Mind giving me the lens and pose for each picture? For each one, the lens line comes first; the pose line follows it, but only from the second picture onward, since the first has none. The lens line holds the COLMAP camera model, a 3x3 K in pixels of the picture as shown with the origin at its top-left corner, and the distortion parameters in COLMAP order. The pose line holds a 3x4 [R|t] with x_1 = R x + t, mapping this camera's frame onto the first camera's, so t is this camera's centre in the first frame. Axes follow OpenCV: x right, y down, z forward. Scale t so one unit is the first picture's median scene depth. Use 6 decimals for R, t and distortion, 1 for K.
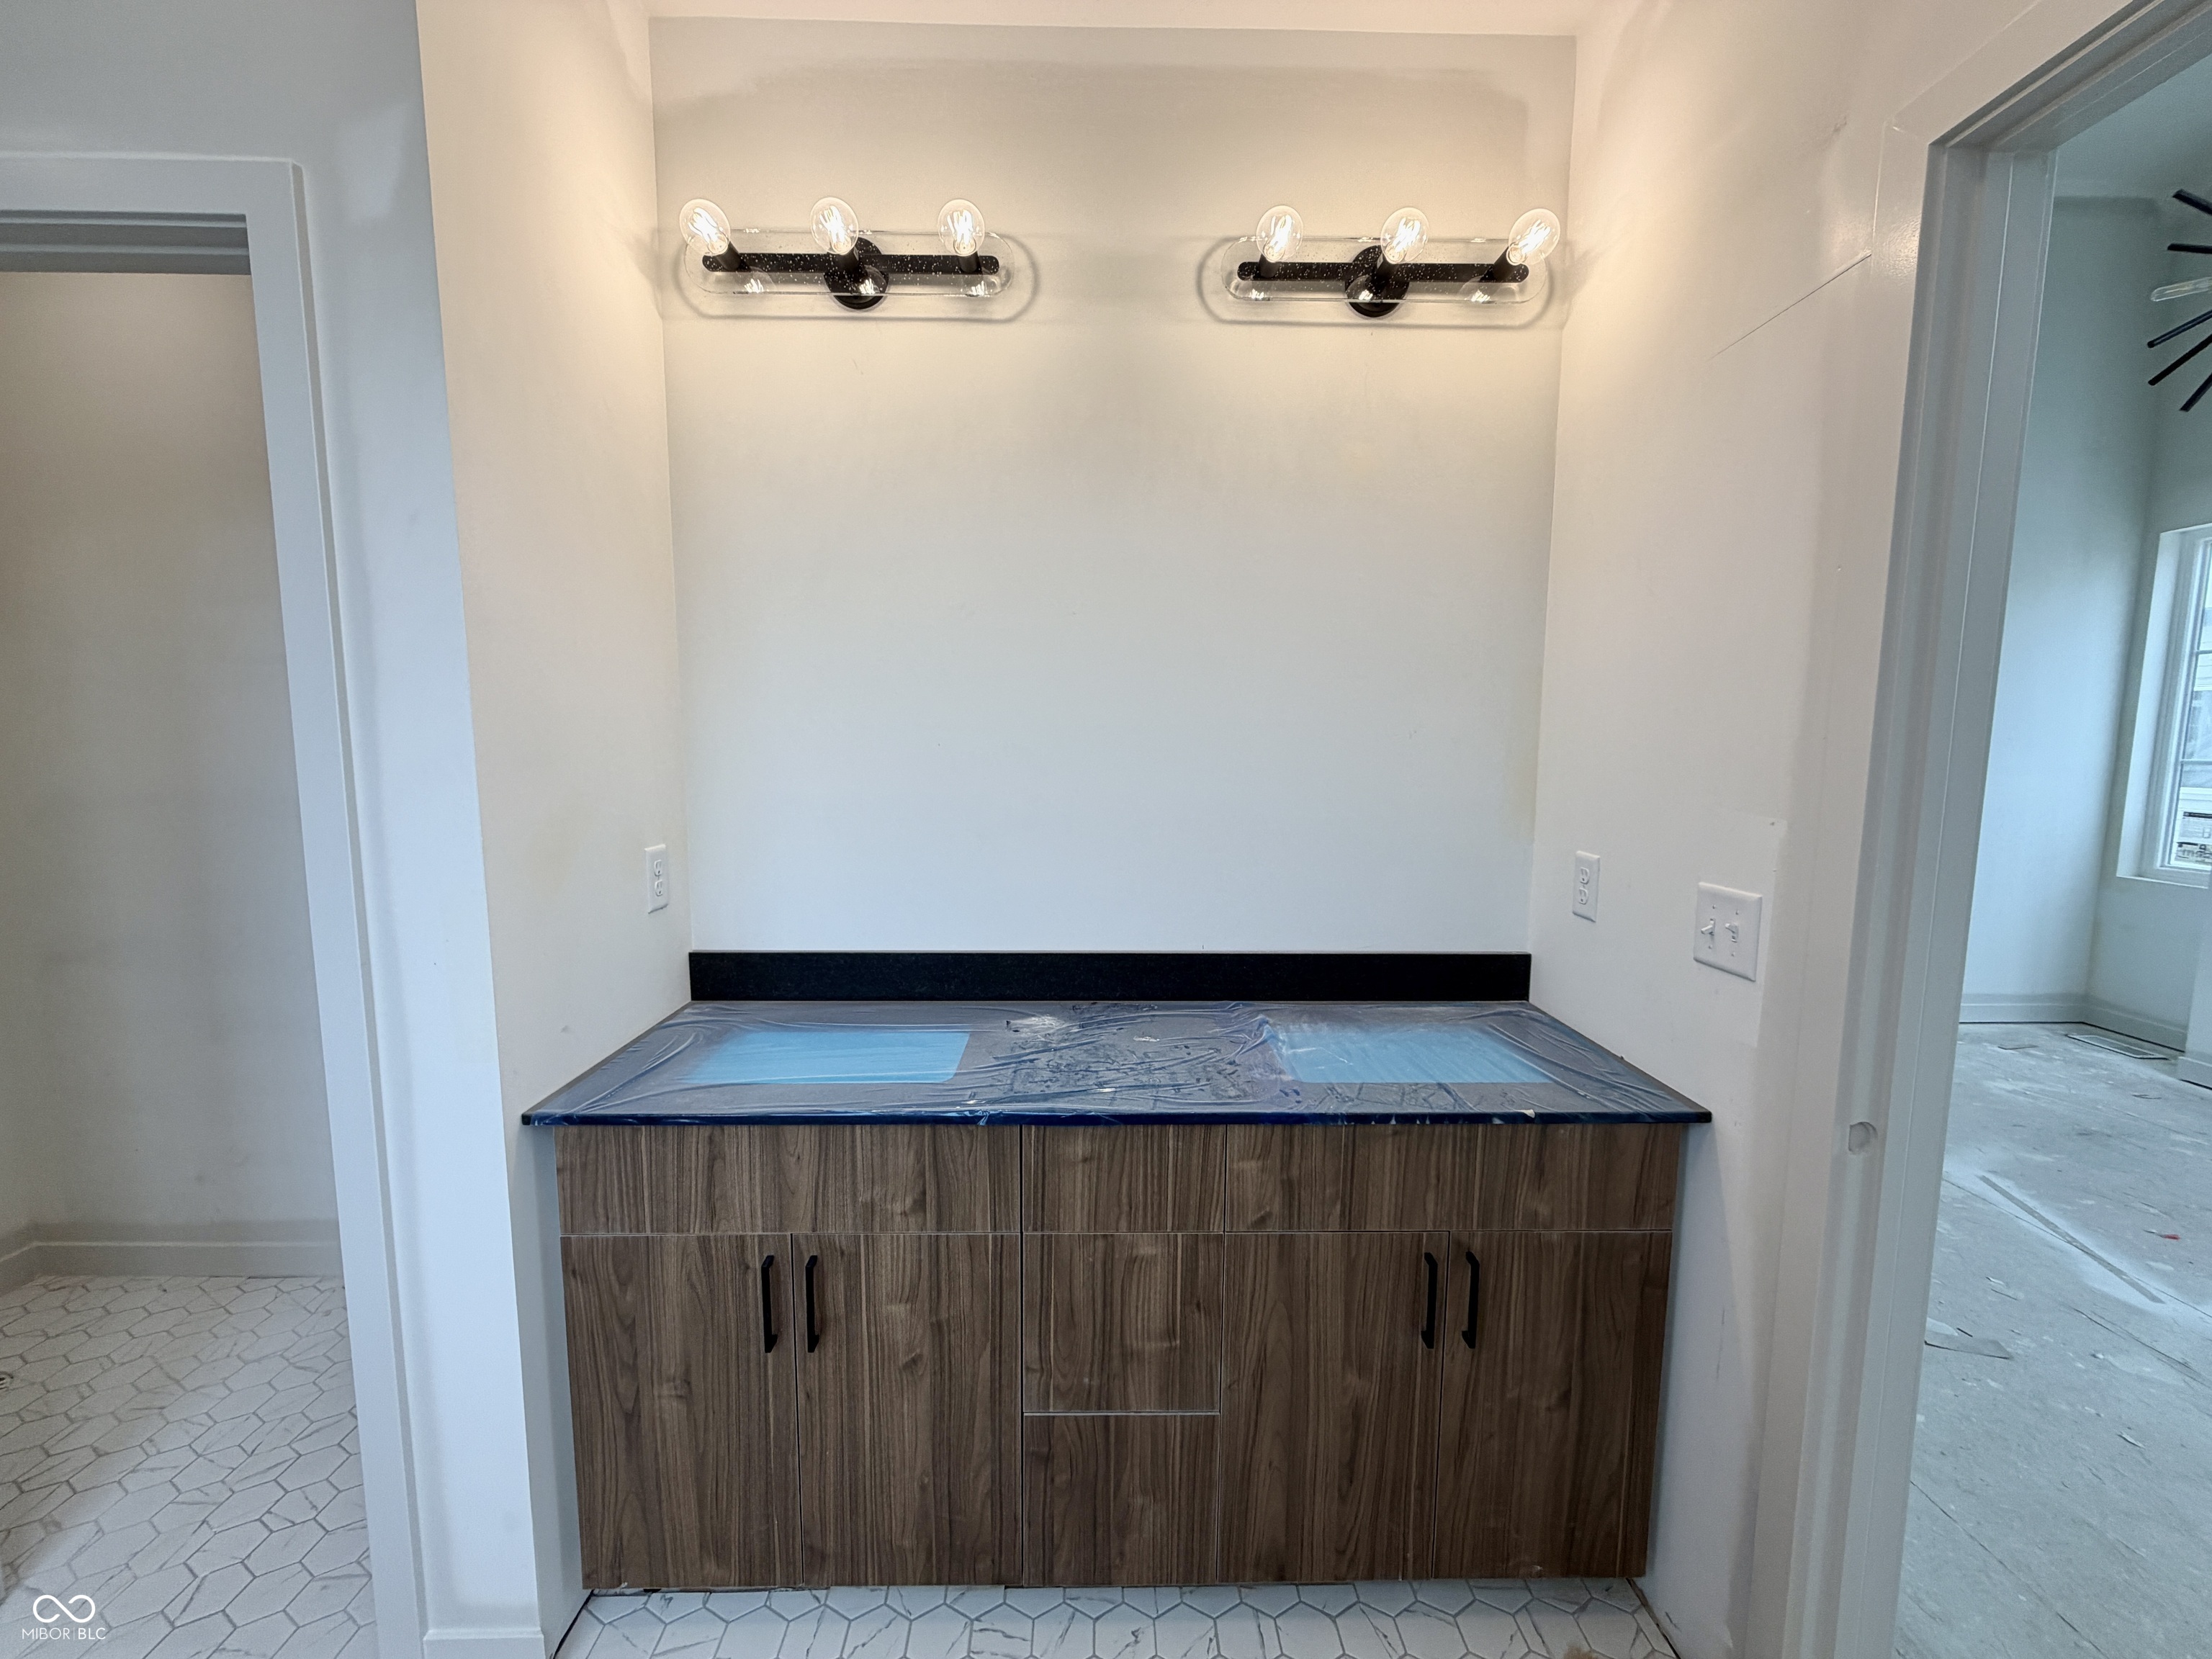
lens RADIAL K [[881.8, 0, 1105.7], [0, 881.8, 827.6], [0, 0, 1]] dist [-0.004965, -0.000520]
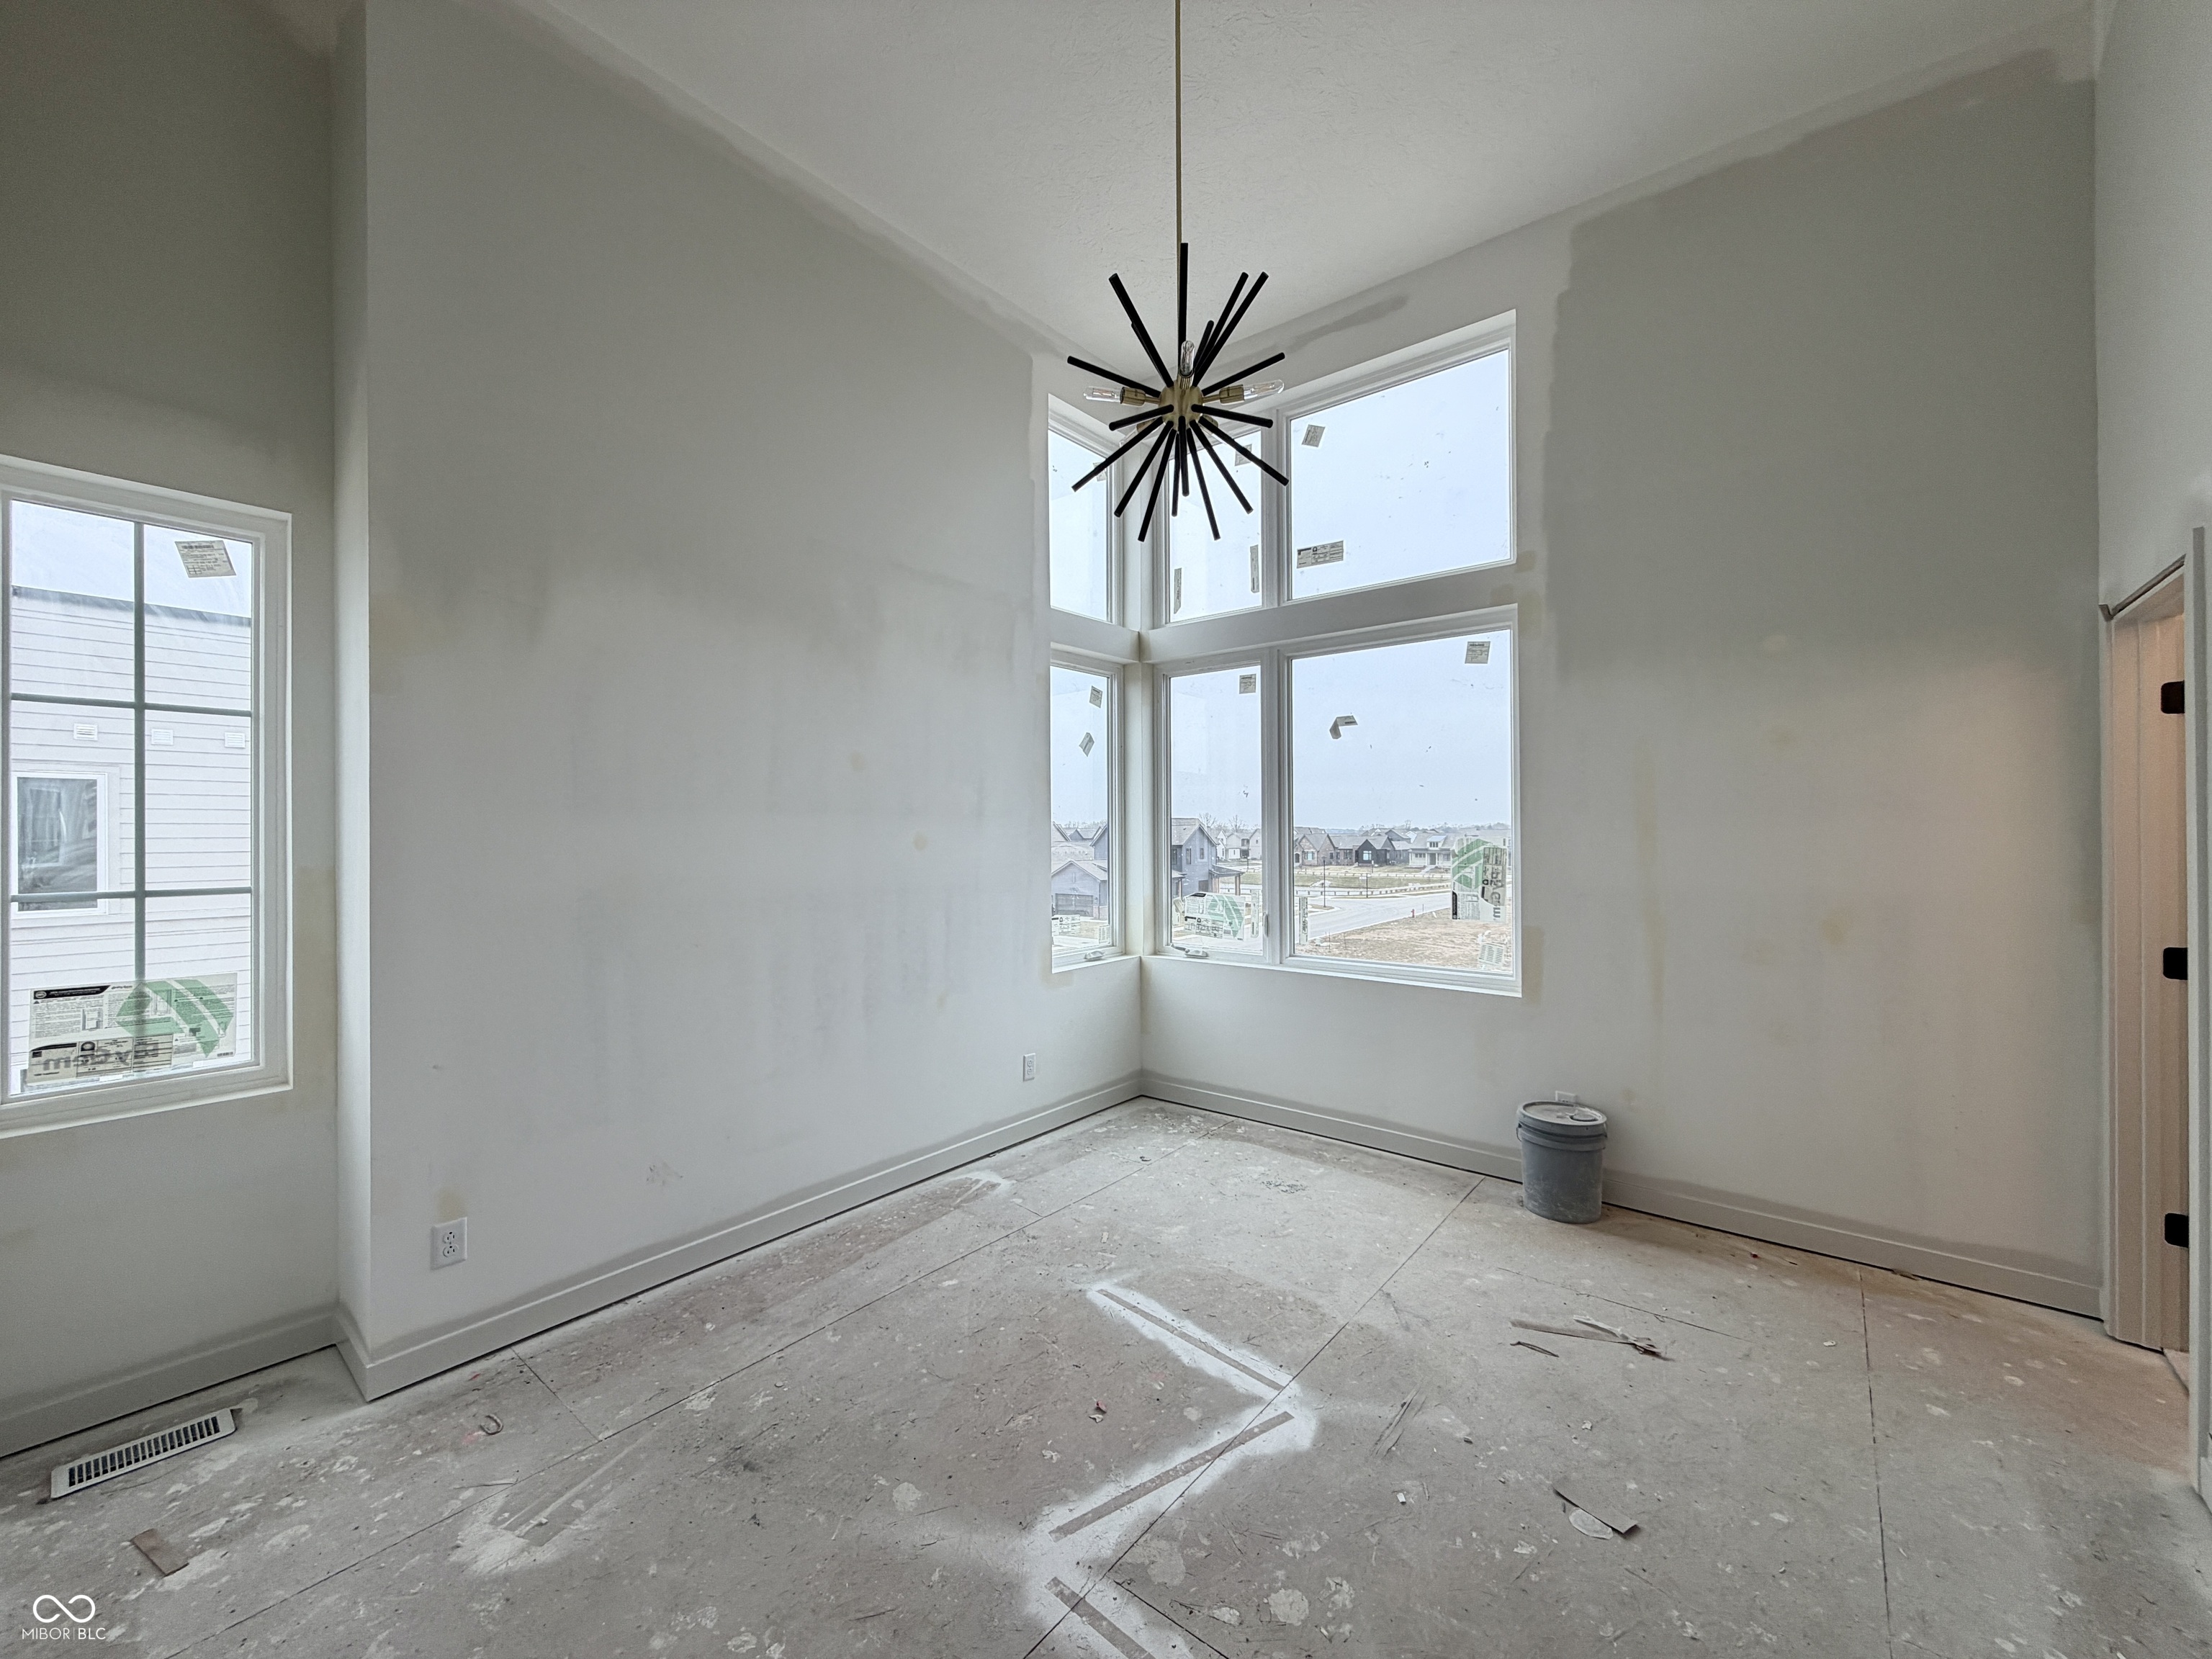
lens RADIAL K [[881.8, 0, 1110.1], [0, 881.8, 831.5], [0, 0, 1]] dist [-0.004965, -0.000520]
pose [[-0.760161, -0.000178, 0.649734, 0.557094], [0.070713, 0.994037, 0.083004, -0.167967], [-0.645875, 0.109041, -0.755616, 1.422572]]
